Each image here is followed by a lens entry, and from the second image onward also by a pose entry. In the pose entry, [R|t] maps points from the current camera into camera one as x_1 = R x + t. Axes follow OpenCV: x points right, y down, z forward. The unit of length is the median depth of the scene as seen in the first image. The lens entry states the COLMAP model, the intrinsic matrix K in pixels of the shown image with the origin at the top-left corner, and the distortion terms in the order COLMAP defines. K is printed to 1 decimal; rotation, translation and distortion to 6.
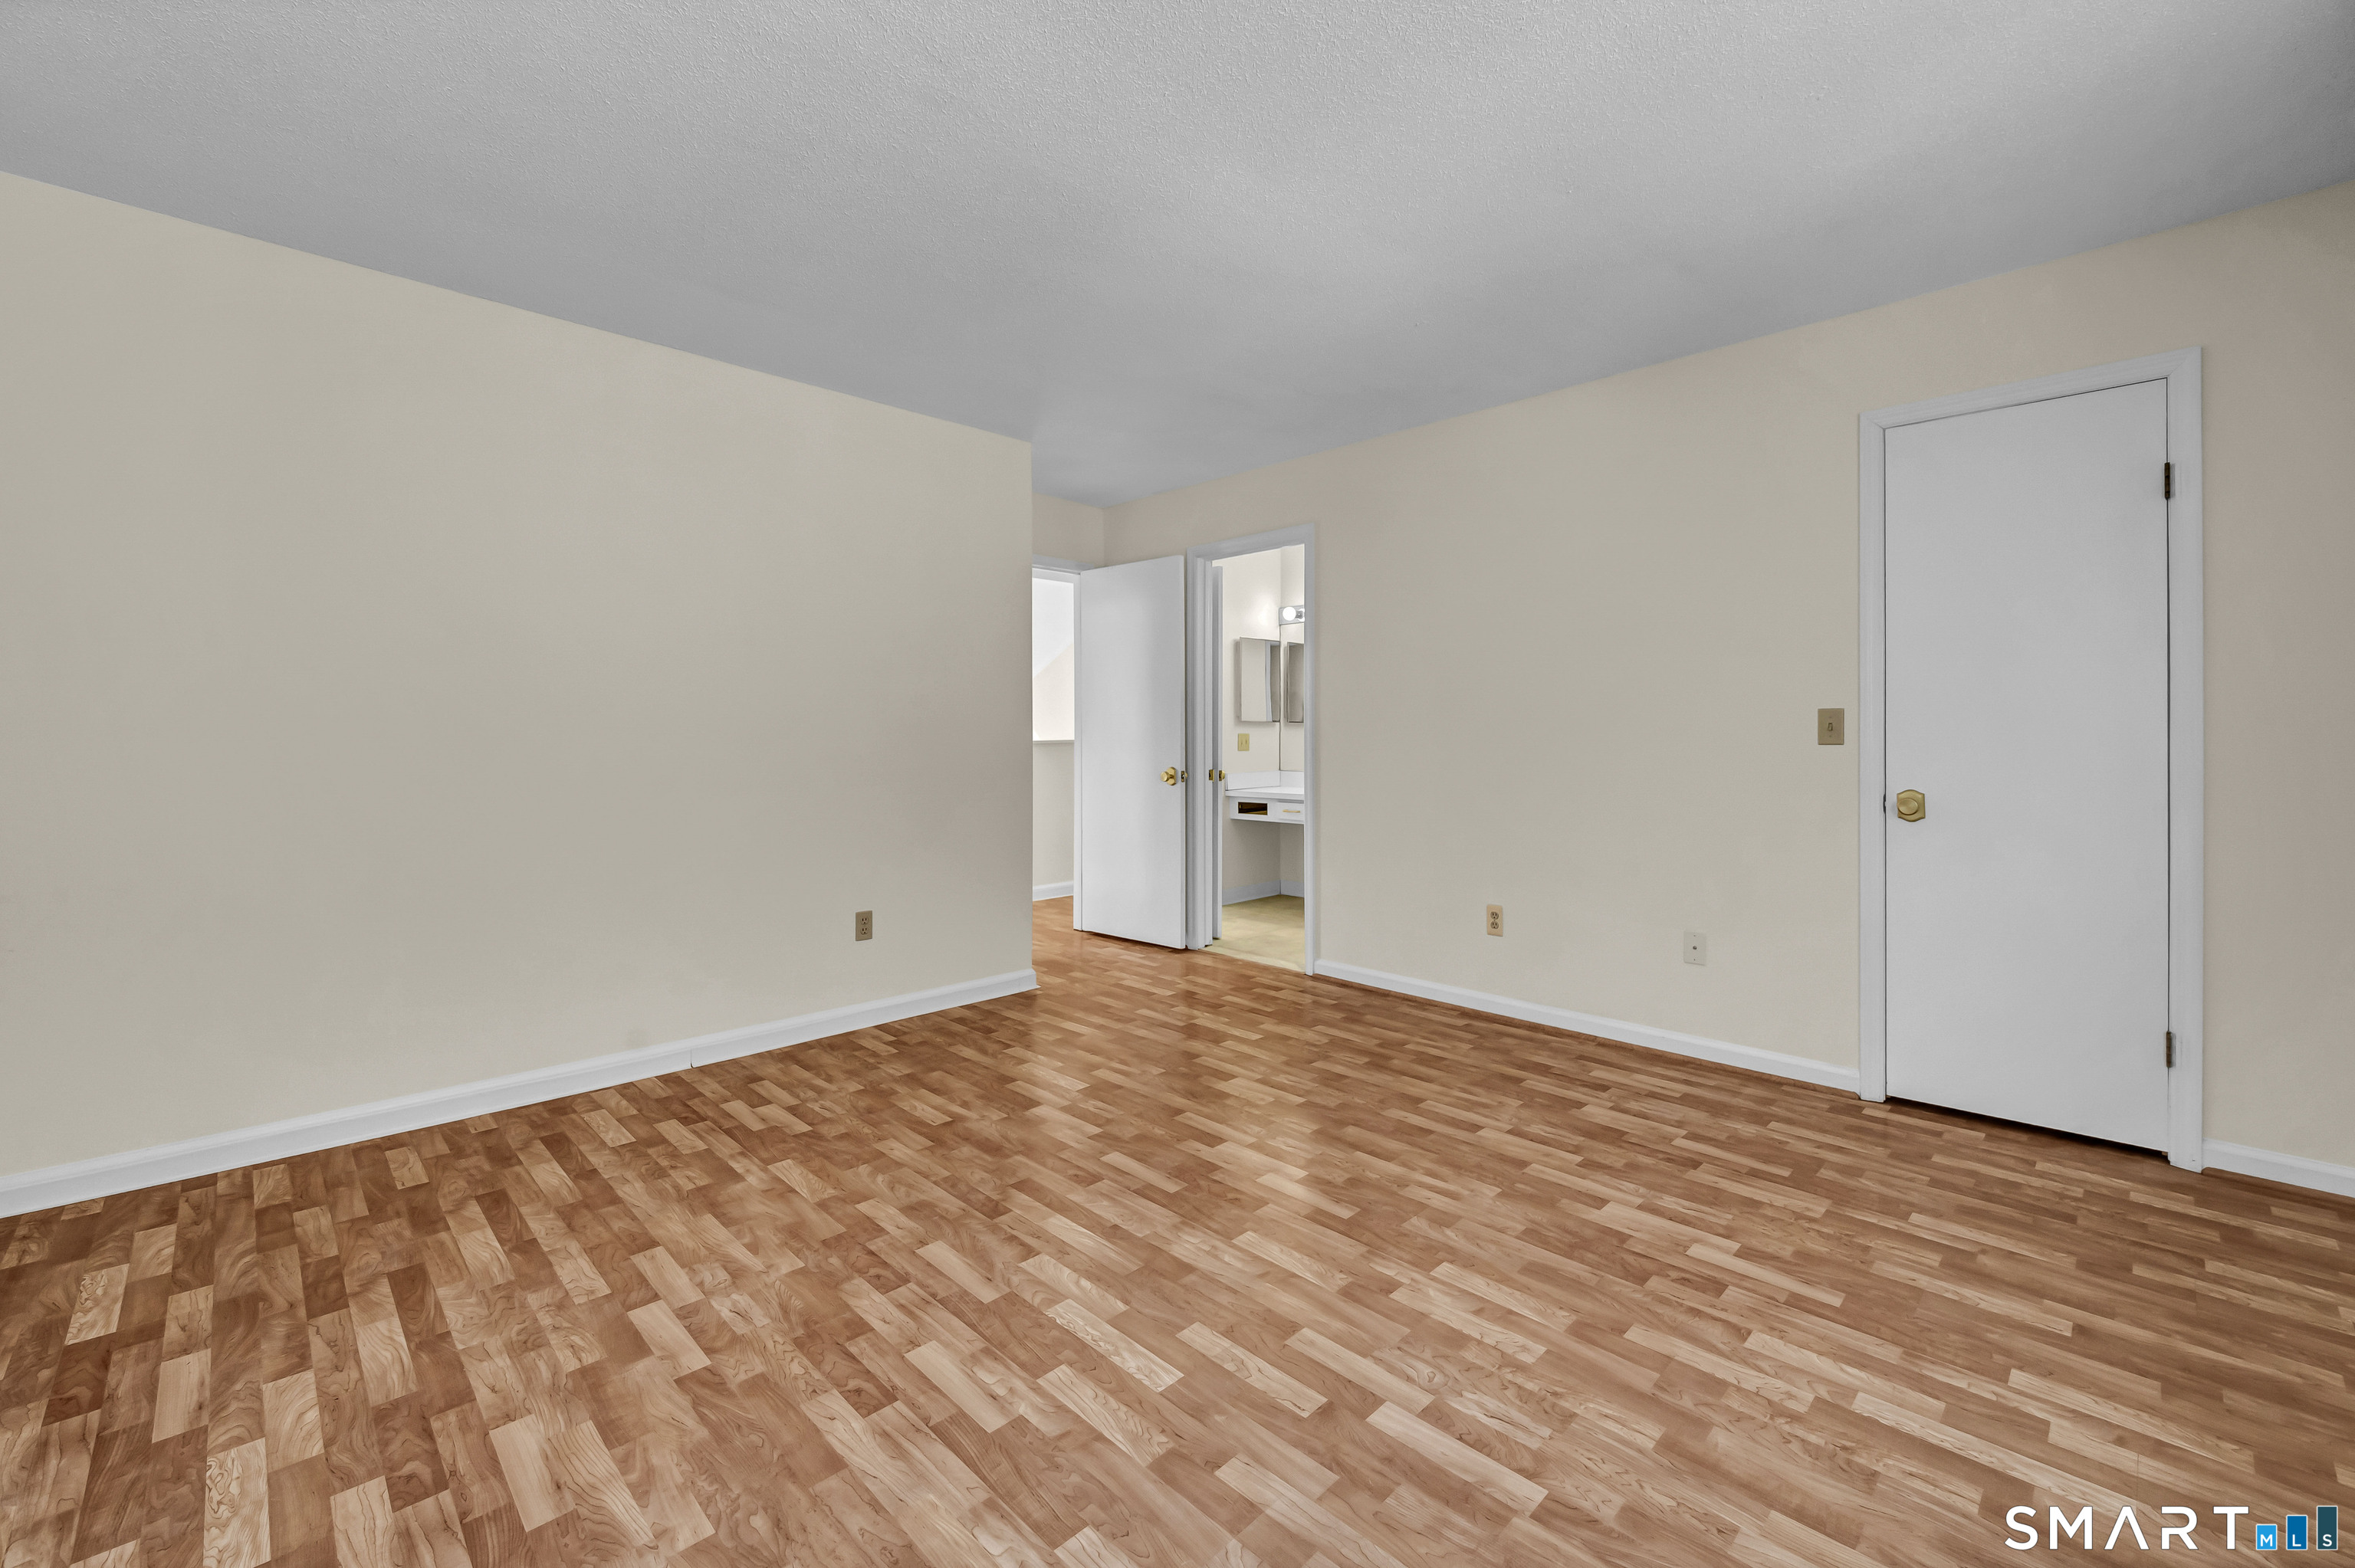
lens RADIAL K [[954.7, 0, 1180.4], [0, 954.7, 748.7], [0, 0, 1]] dist [-0.000883, -0.000289]
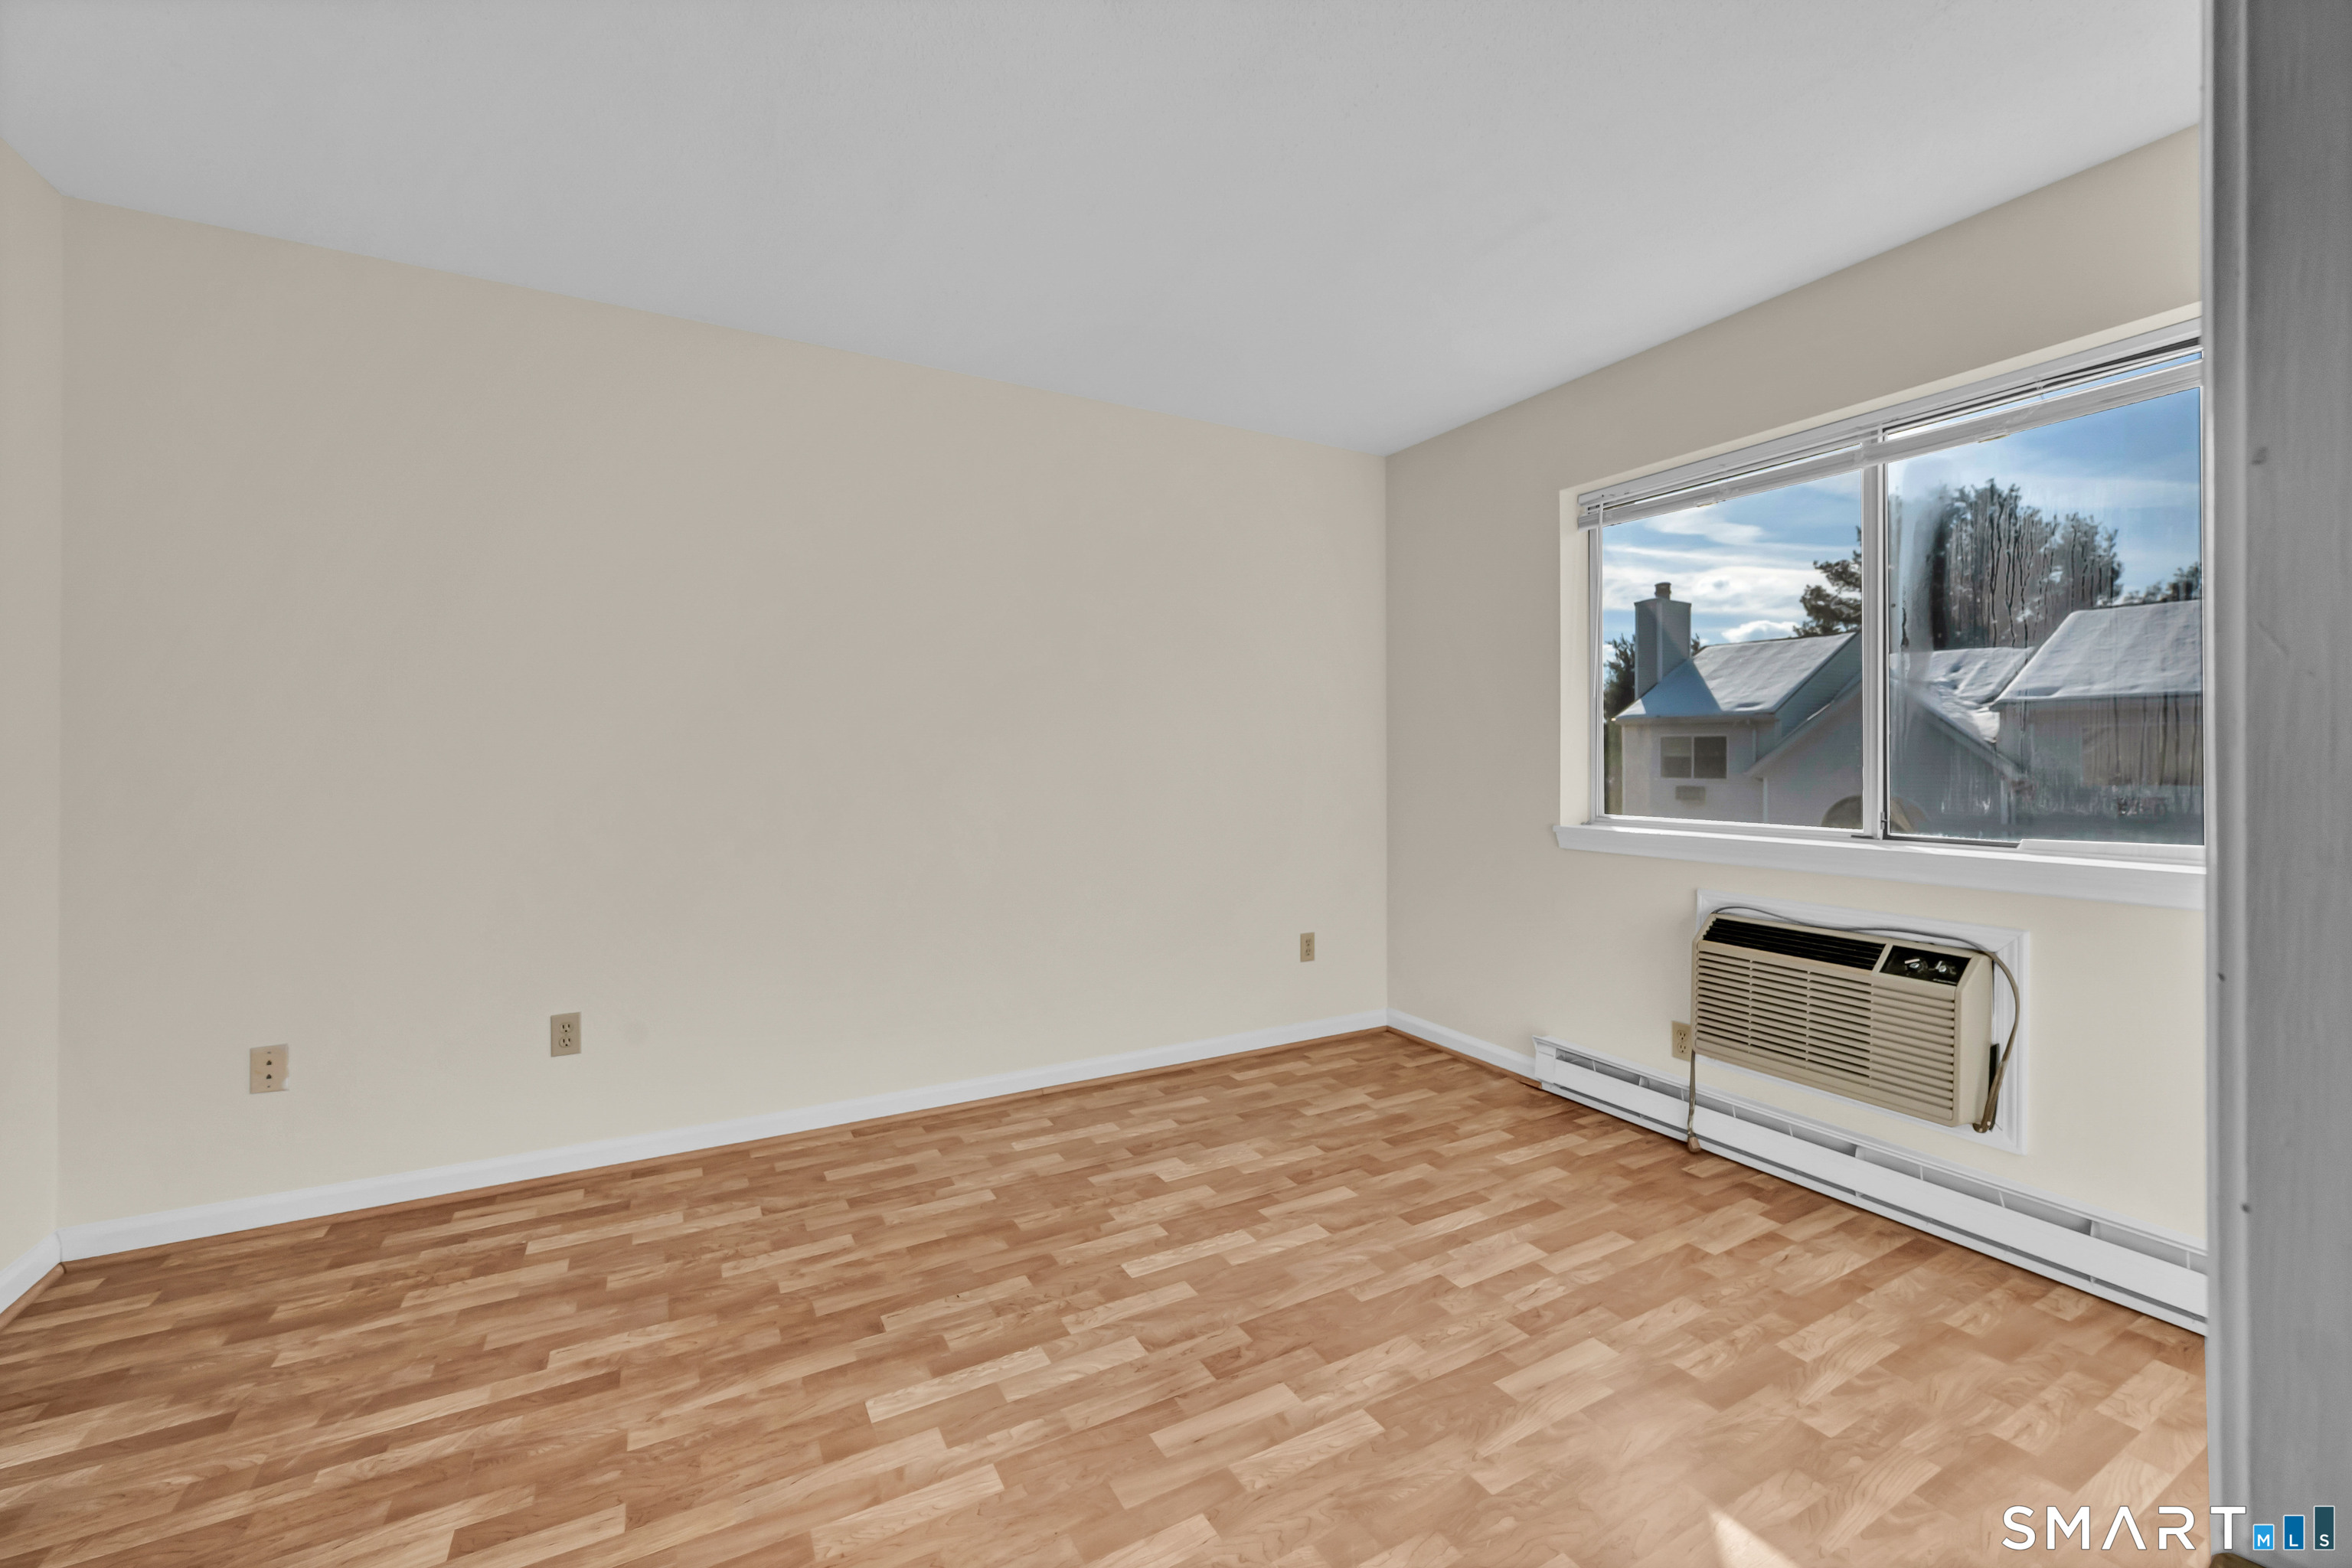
lens RADIAL K [[953.6, 0, 1178.9], [0, 953.6, 748.8], [0, 0, 1]] dist [-0.000883, -0.000289]
pose [[-0.272288, -0.000310, -0.962216, 1.326111], [-0.000456, 1.000000, -0.000194, -0.035879], [0.962216, 0.000386, -0.272288, 1.099738]]
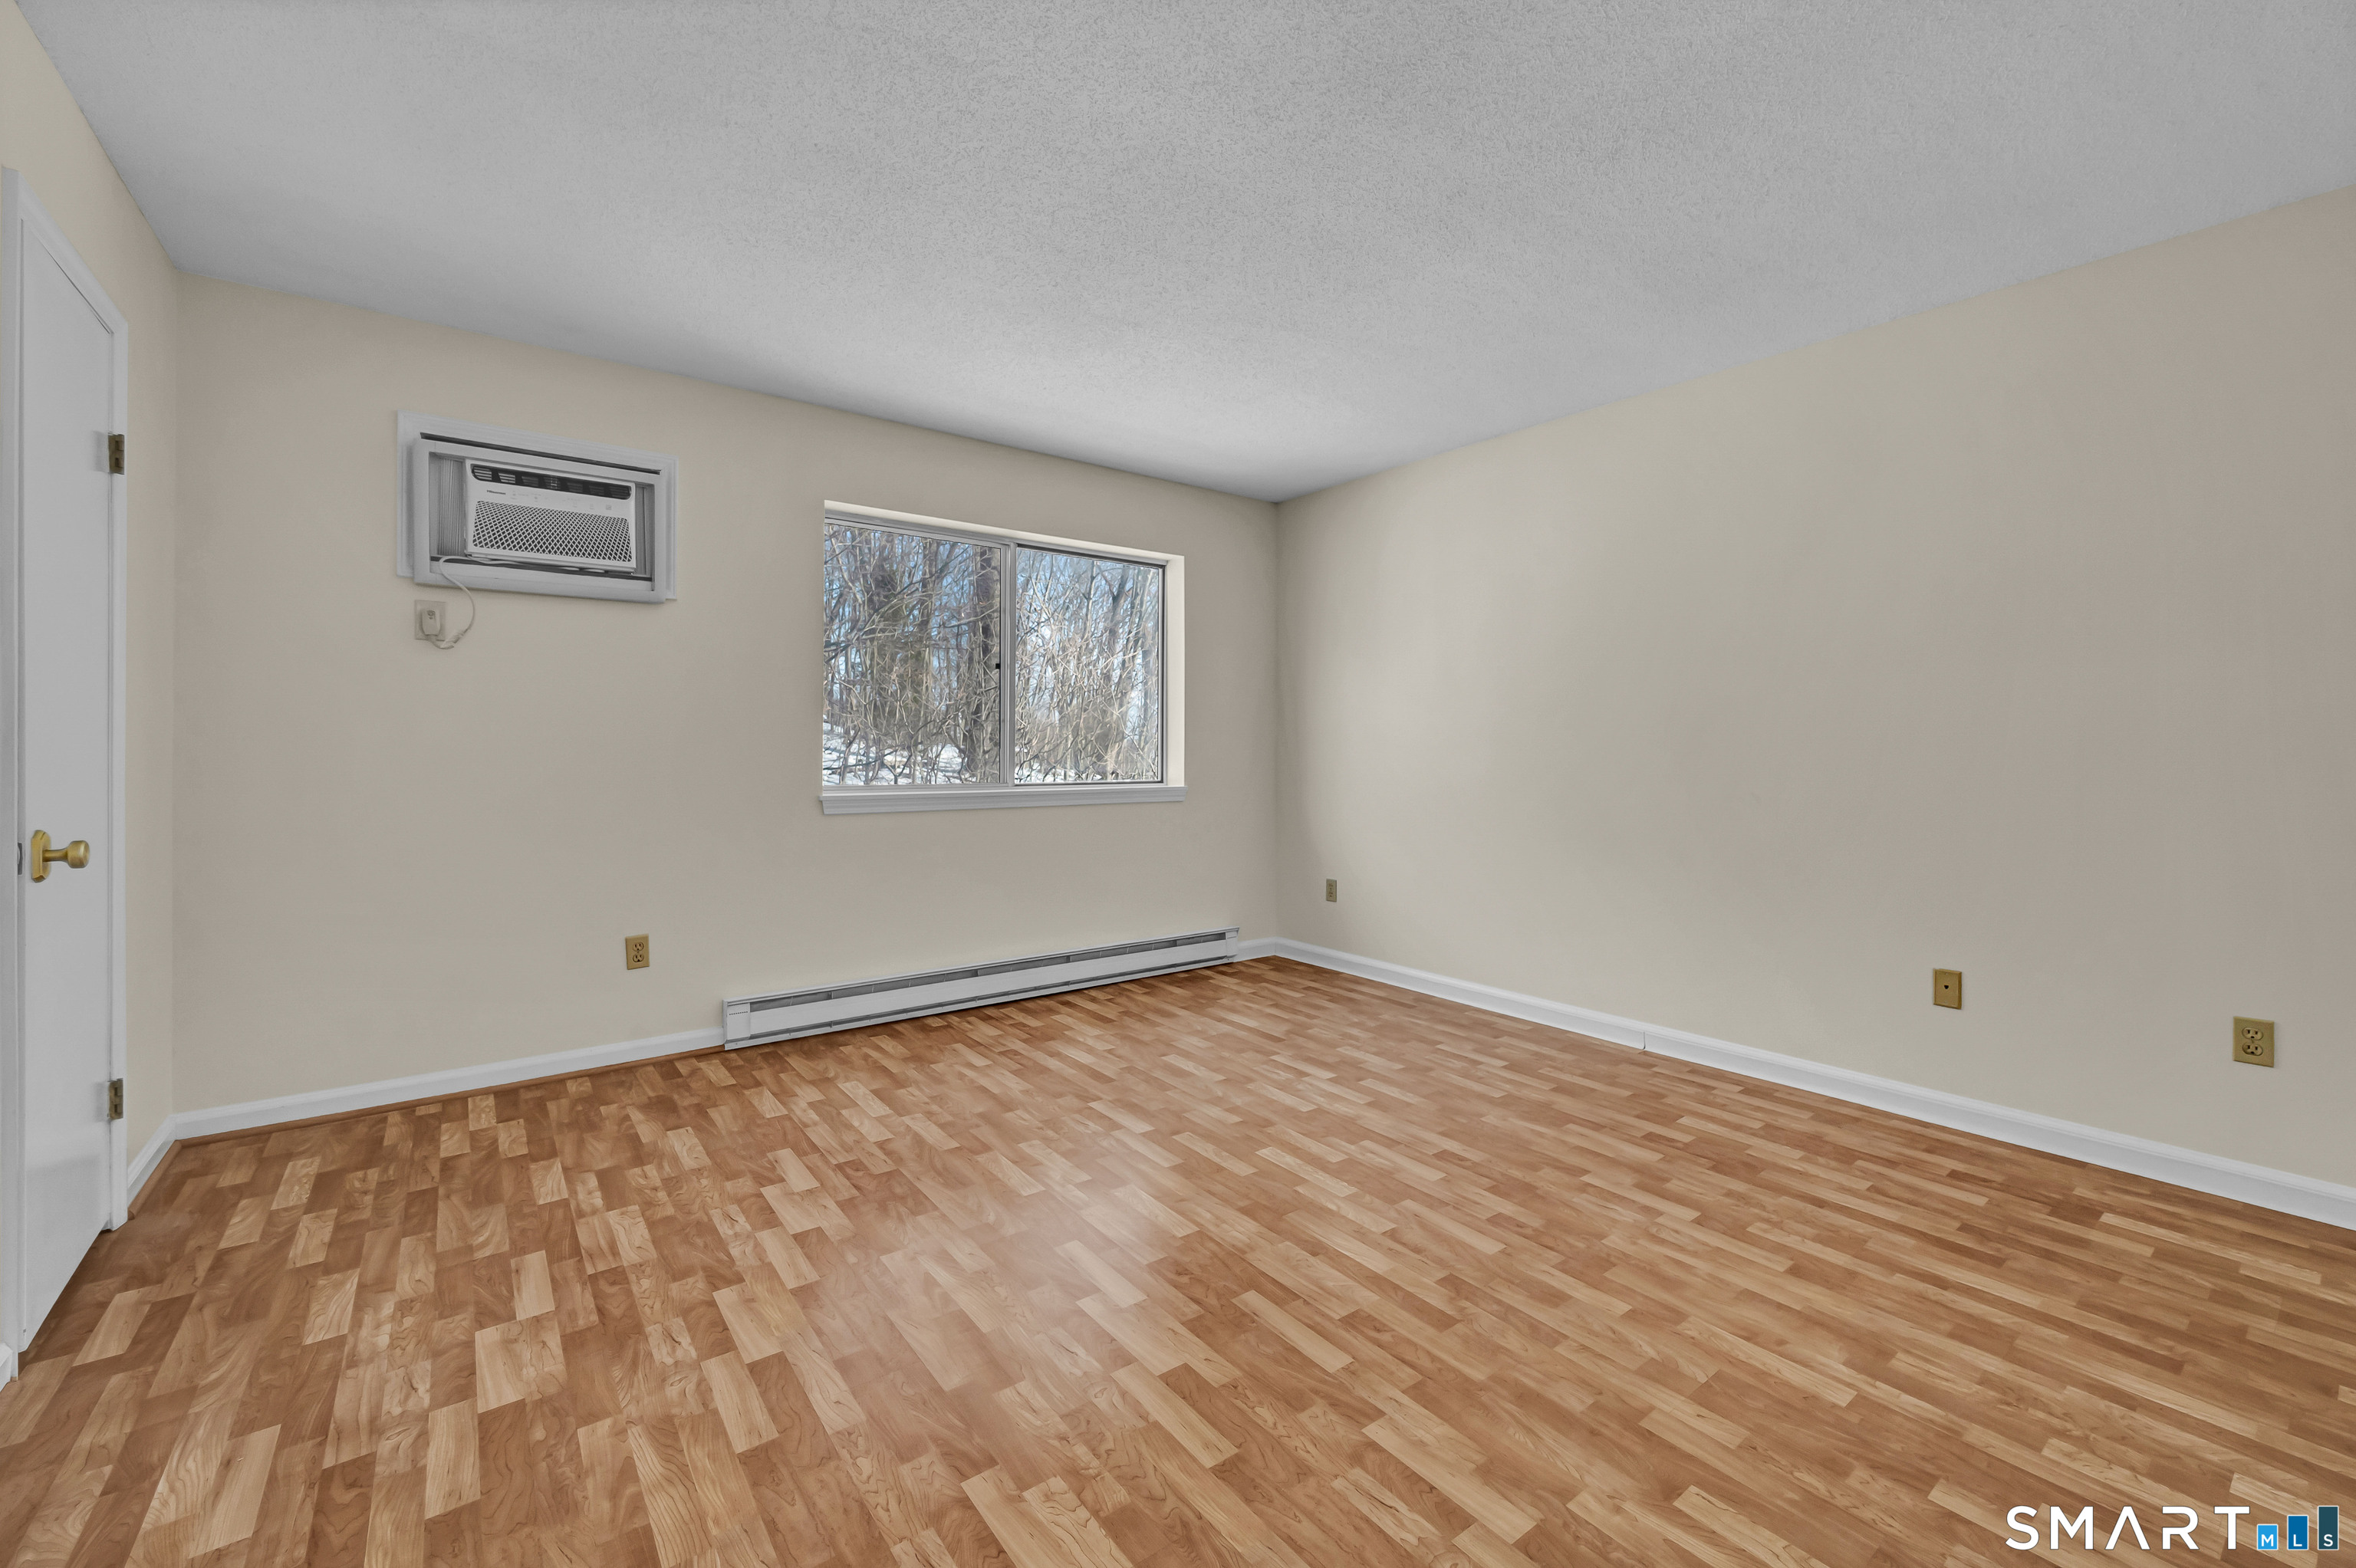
lens RADIAL K [[955.1, 0, 1180.9], [0, 955.1, 748.7], [0, 0, 1]] dist [-0.000883, -0.000289]
pose [[-0.992301, -0.002792, 0.123817, -0.054214], [-0.001214, 0.999917, 0.012819, -0.024182], [-0.123842, 0.012570, -0.992222, 2.030292]]
